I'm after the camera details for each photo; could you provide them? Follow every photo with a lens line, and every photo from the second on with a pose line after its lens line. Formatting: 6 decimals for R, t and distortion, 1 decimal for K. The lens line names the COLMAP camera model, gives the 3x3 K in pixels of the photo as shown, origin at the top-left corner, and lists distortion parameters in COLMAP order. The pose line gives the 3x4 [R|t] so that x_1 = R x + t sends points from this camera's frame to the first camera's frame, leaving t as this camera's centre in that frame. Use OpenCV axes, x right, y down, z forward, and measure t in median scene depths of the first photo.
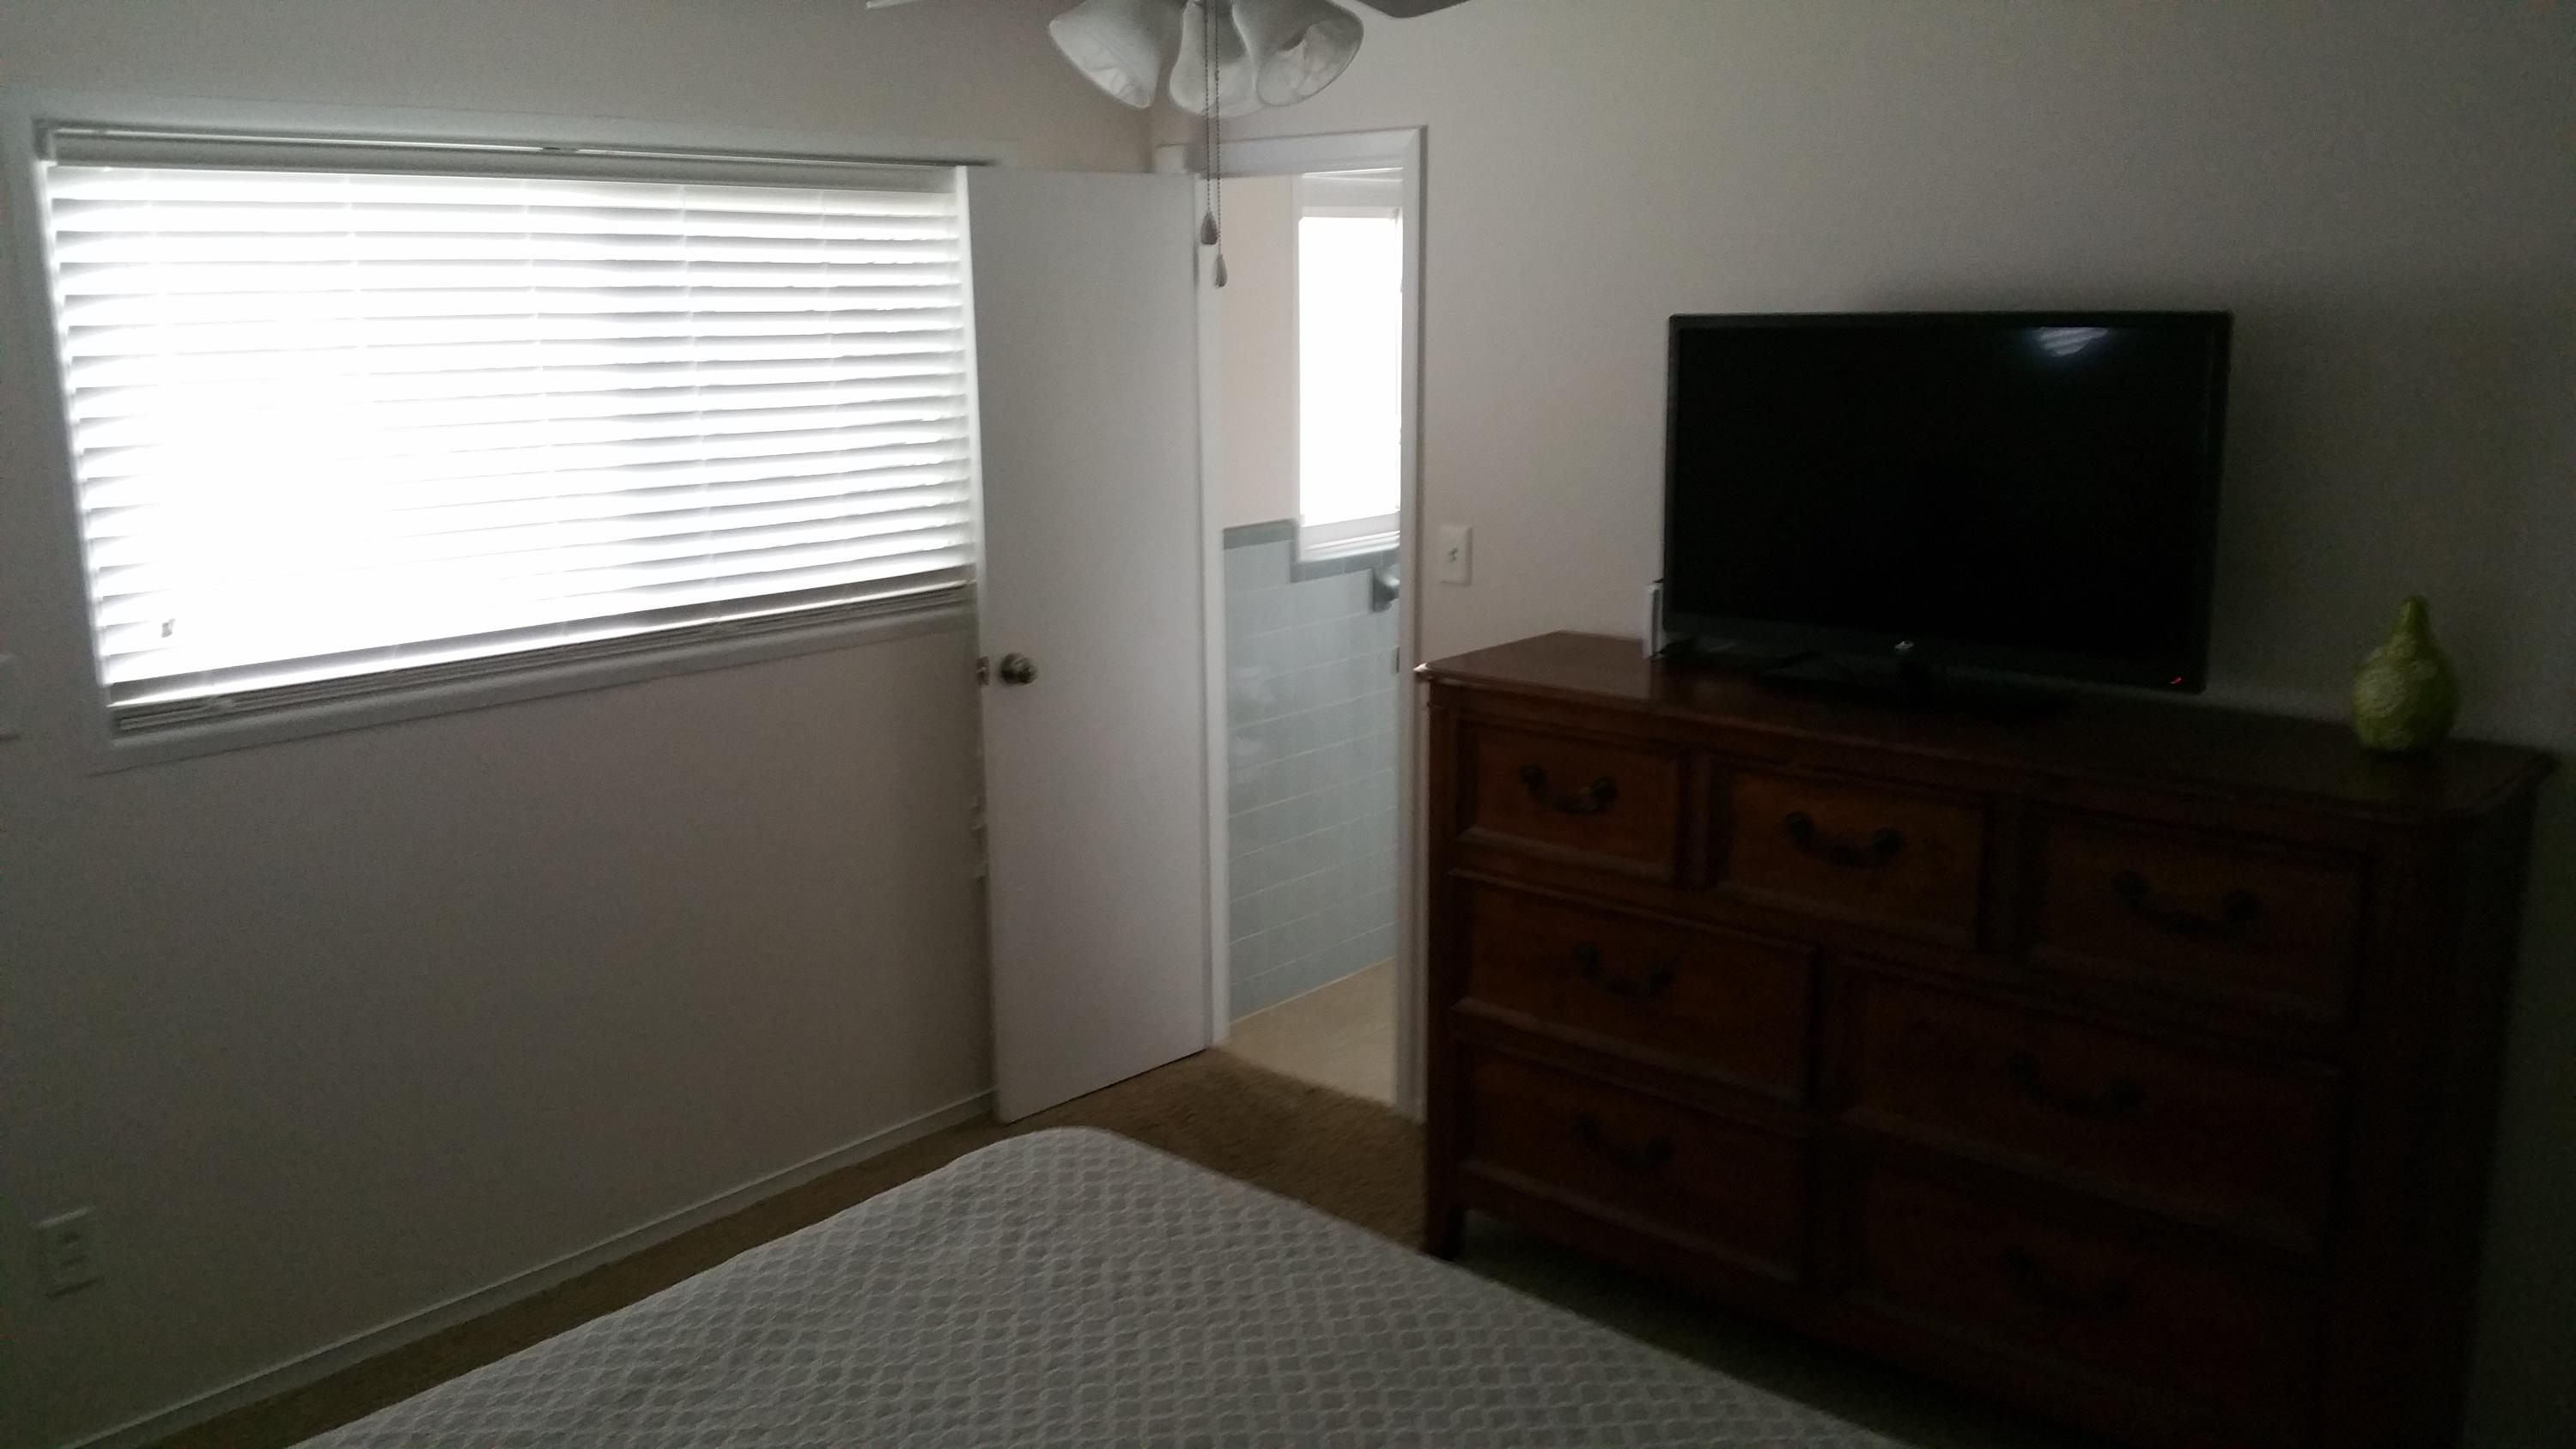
lens RADIAL K [[2075.6, 0, 1288.0], [0, 2075.6, 724.5], [0, 0, 1]] dist [0.007480, 0.000242]
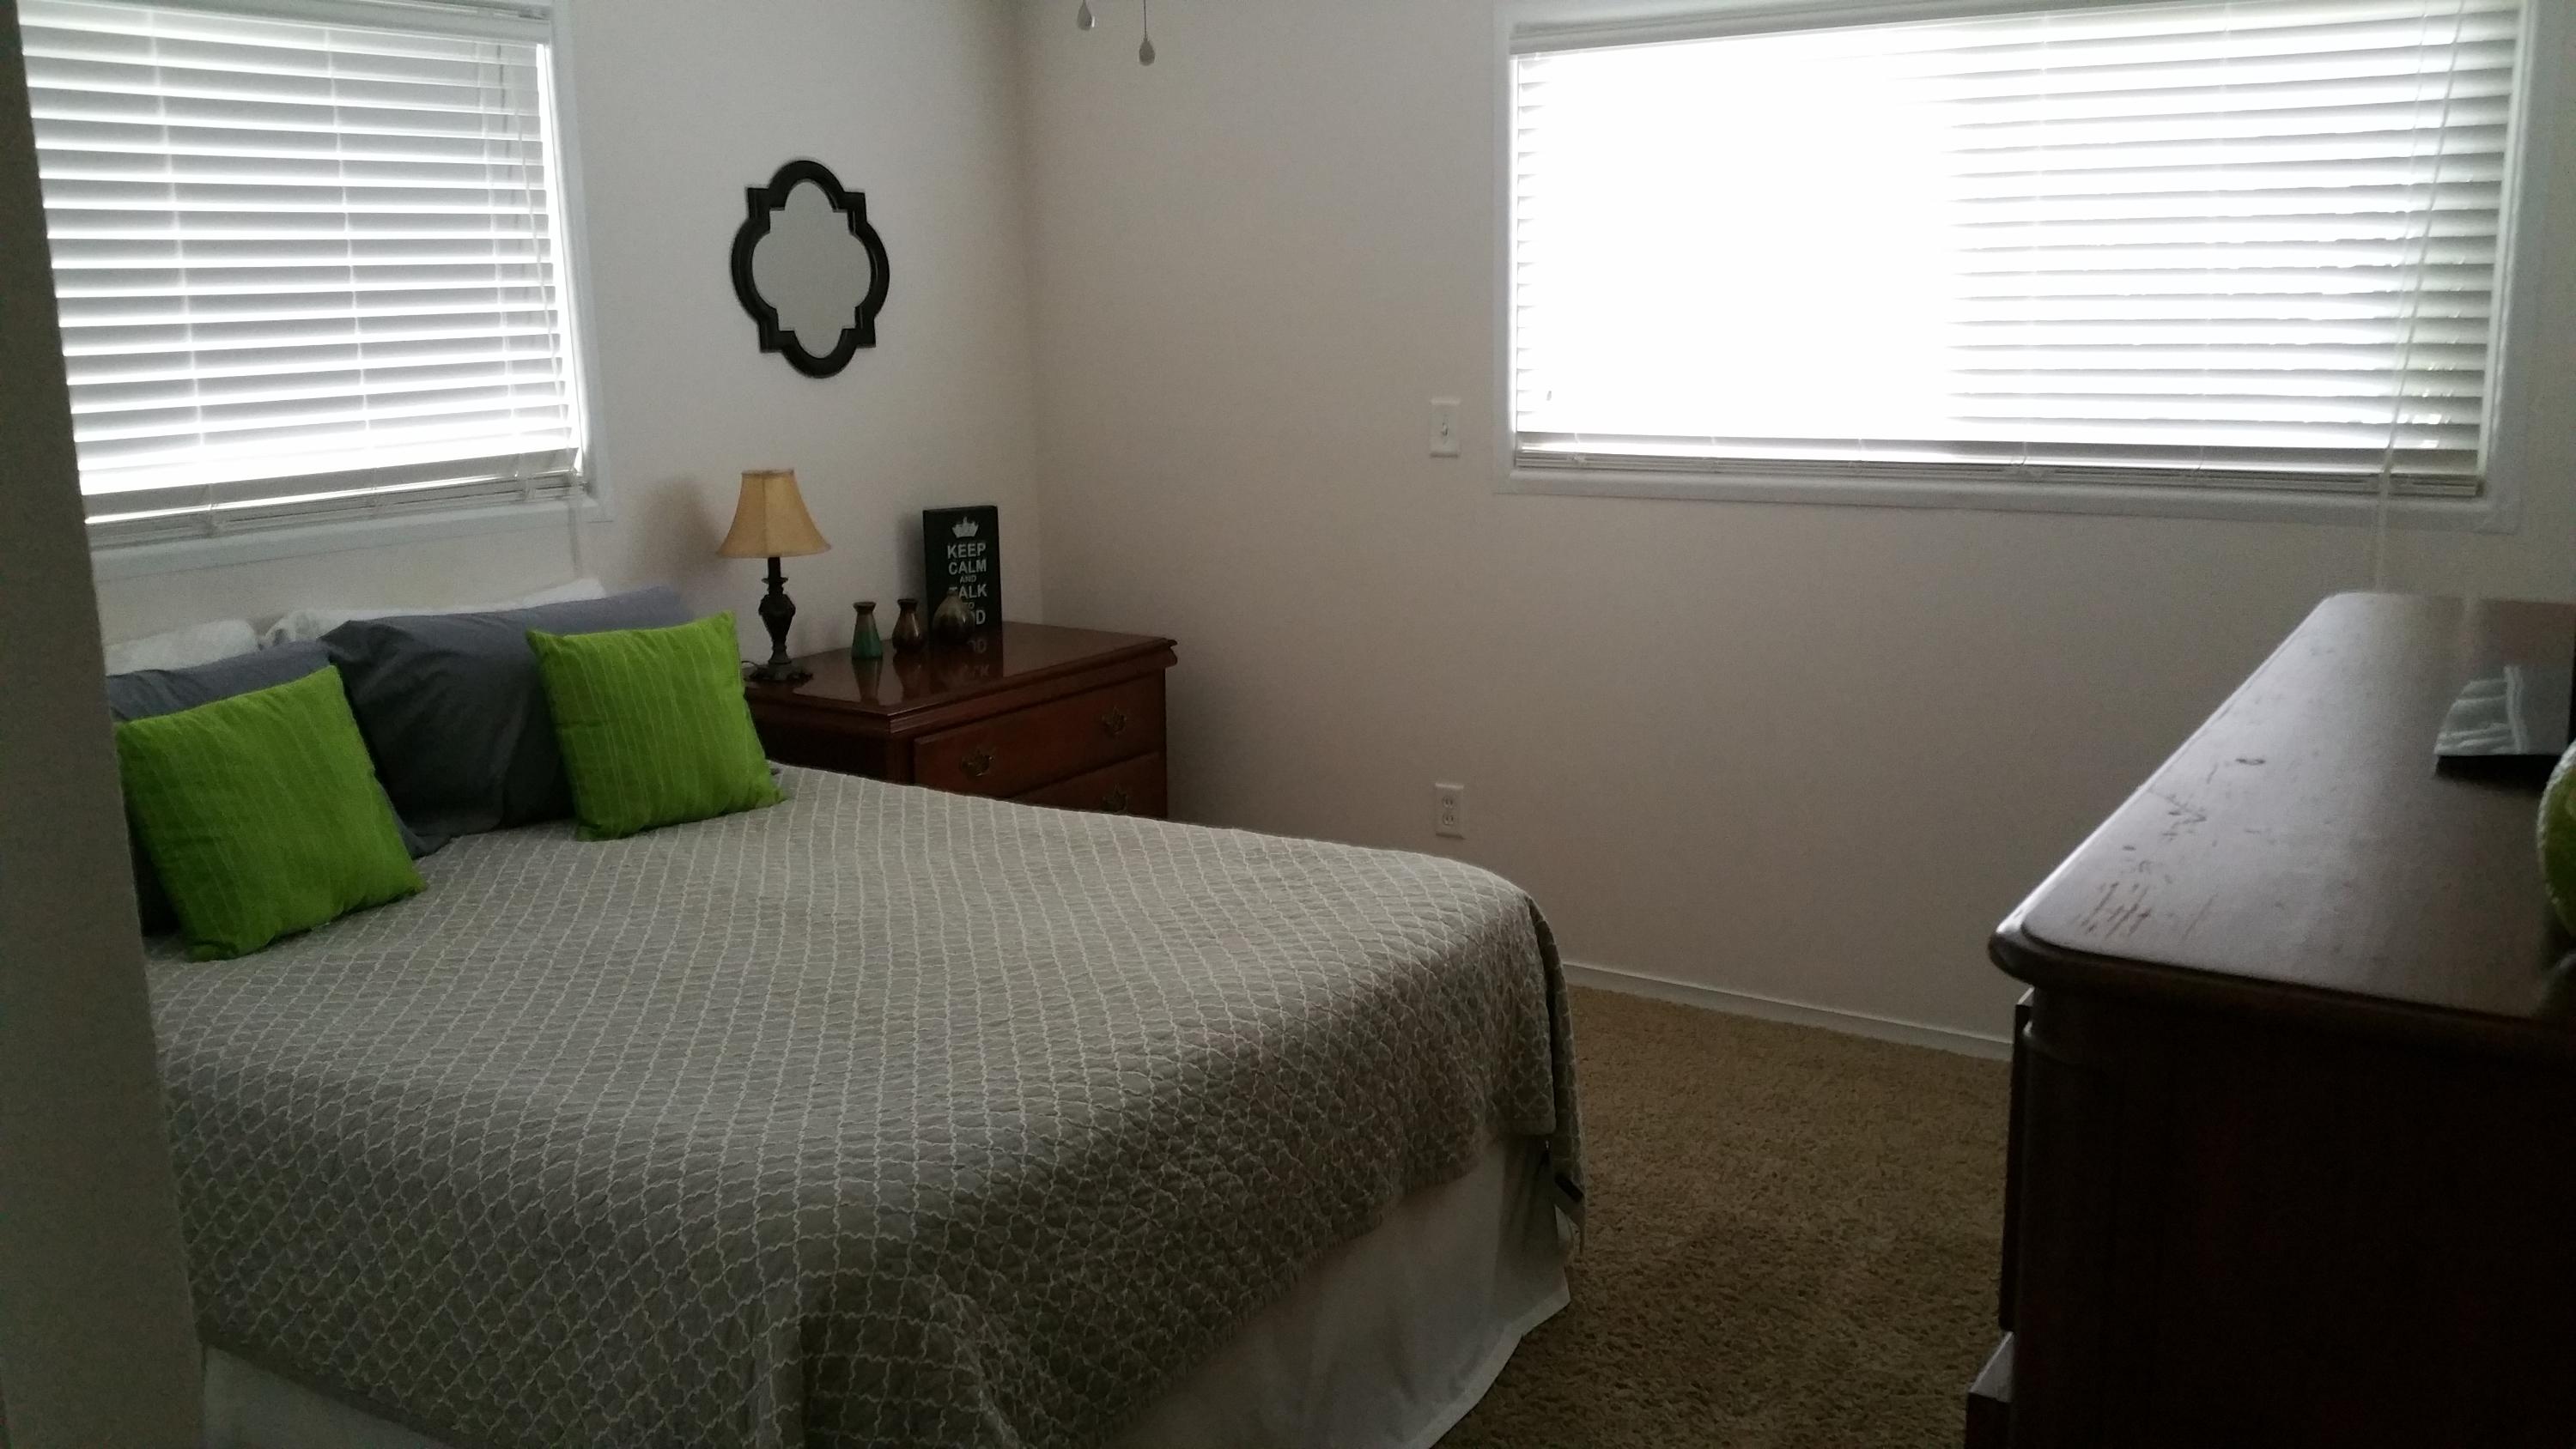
lens RADIAL K [[2075.6, 0, 1288.0], [0, 2075.6, 724.5], [0, 0, 1]] dist [0.007480, 0.000242]
pose [[0.131664, 0.230557, -0.964110, 0.818095], [-0.170334, 0.963373, 0.207119, -0.092999], [0.976551, 0.136951, 0.166113, 0.640106]]
